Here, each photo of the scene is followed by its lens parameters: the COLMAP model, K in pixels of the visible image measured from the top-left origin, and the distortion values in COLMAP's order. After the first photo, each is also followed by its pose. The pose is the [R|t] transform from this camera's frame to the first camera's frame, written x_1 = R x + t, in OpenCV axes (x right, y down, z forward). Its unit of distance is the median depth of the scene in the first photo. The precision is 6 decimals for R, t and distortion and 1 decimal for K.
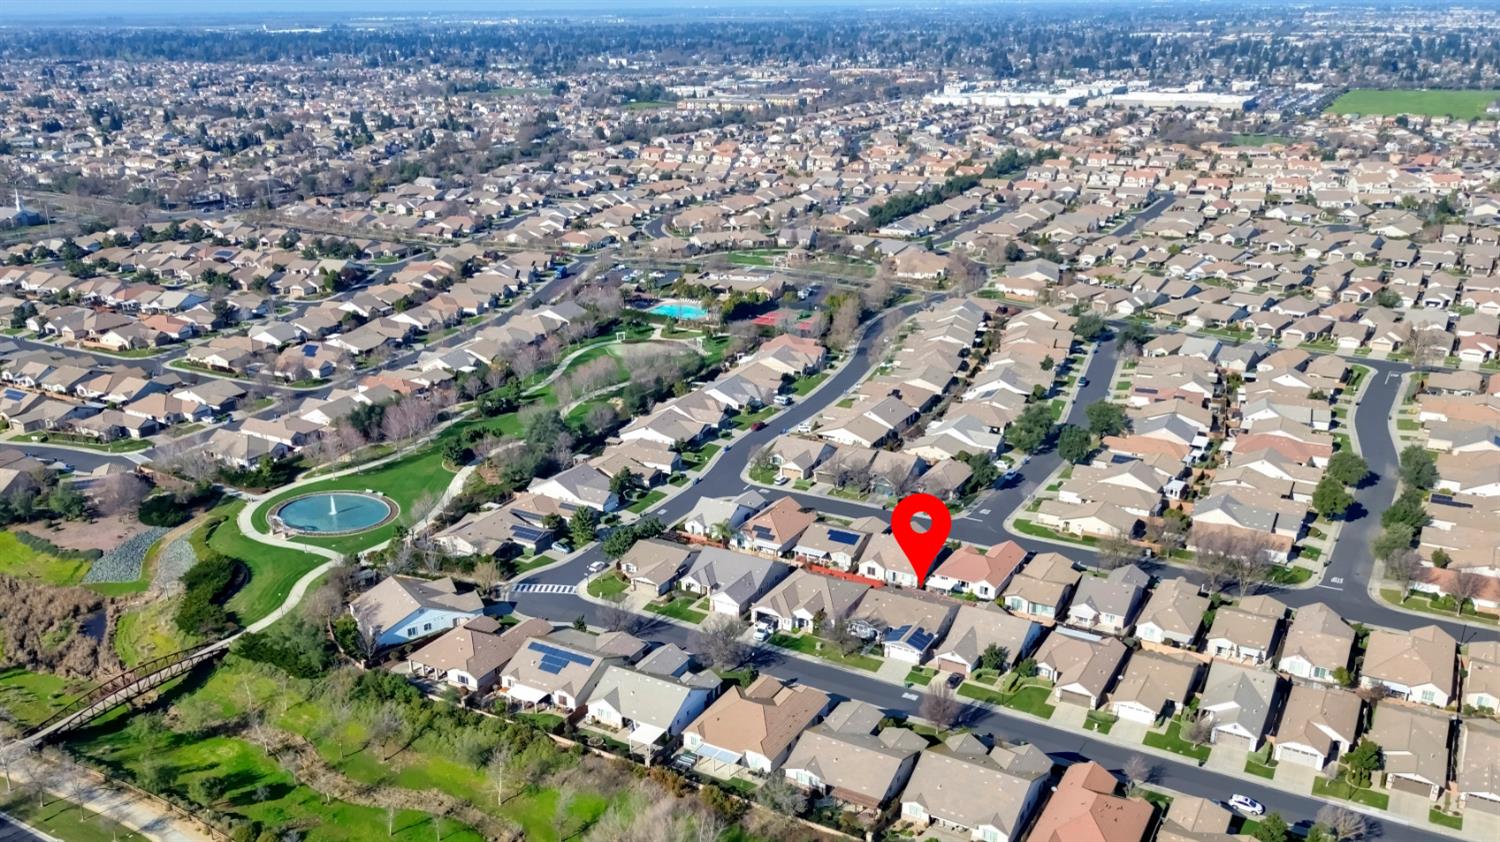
lens RADIAL K [[1233.6, 0, 750.0], [0, 1233.6, 421.0], [0, 0, 1]] dist [0.006907, -0.000248]
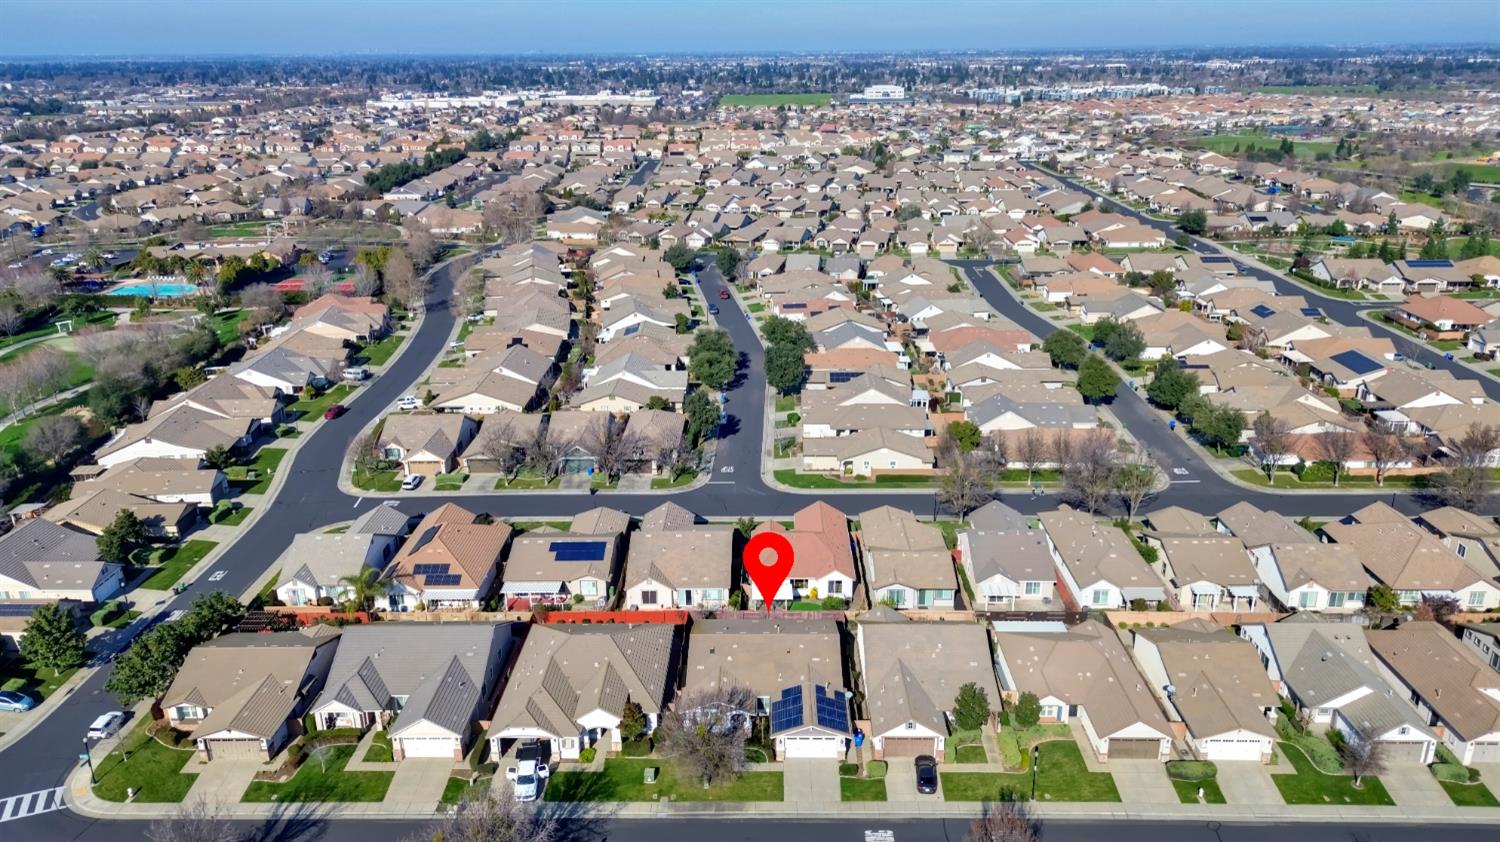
lens RADIAL K [[1037.8, 0, 750.0], [0, 1037.8, 421.0], [0, 0, 1]] dist [0.066230, -0.079126]
pose [[0.879545, -0.160257, 0.448016, -0.053066], [0.153695, 0.986789, 0.051244, 0.015142], [-0.450309, 0.023786, 0.892556, 0.406676]]
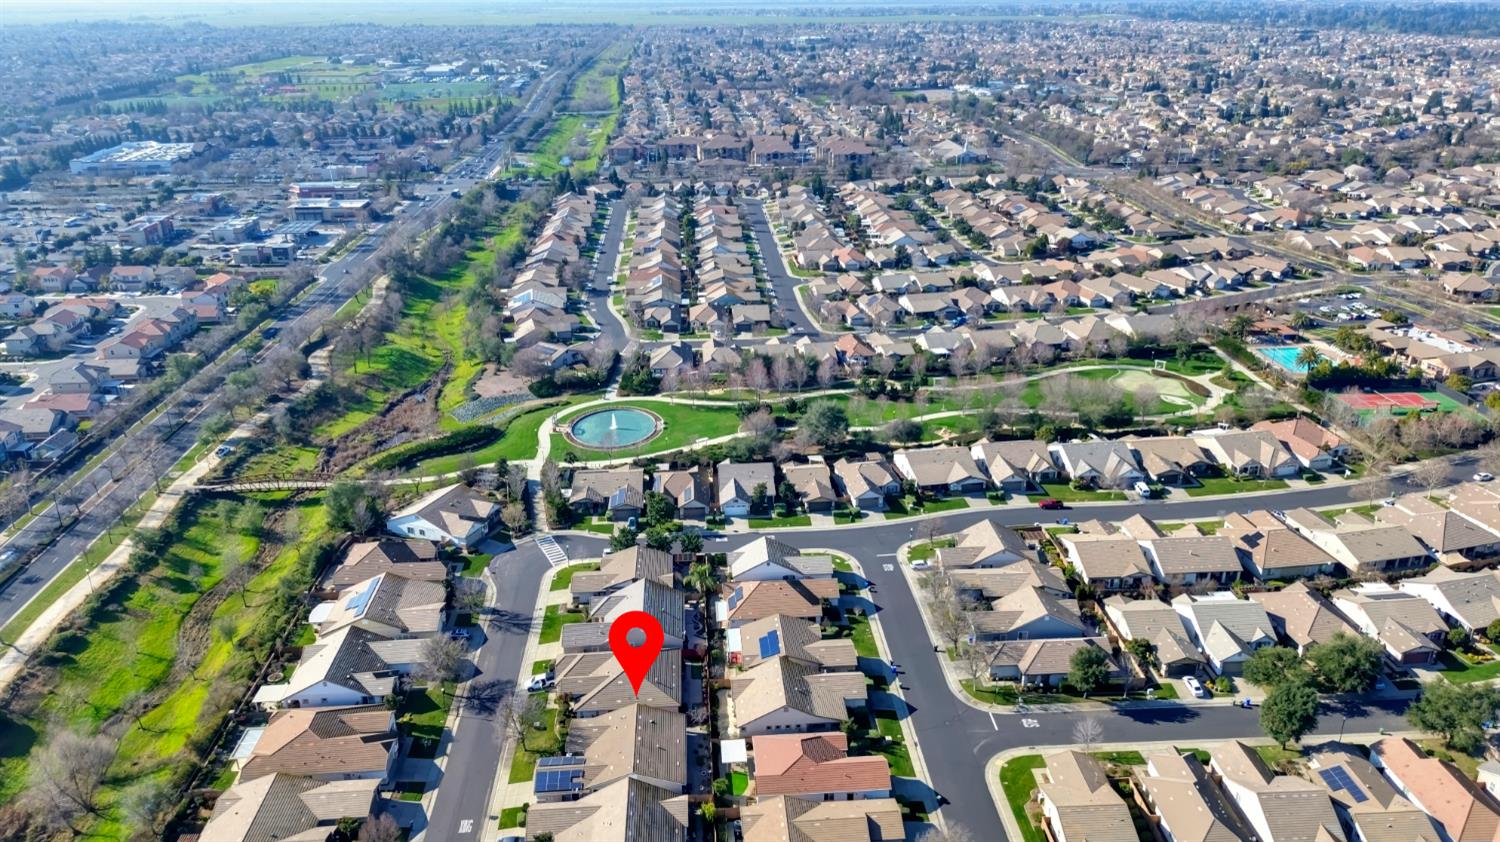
lens RADIAL K [[1037.8, 0, 750.0], [0, 1037.8, 421.0], [0, 0, 1]] dist [0.066230, -0.079126]
pose [[0.546611, 0.313771, -0.776379, 0.438378], [-0.255469, 0.945430, 0.202230, -0.144196], [0.797466, 0.087800, 0.596942, 0.437334]]
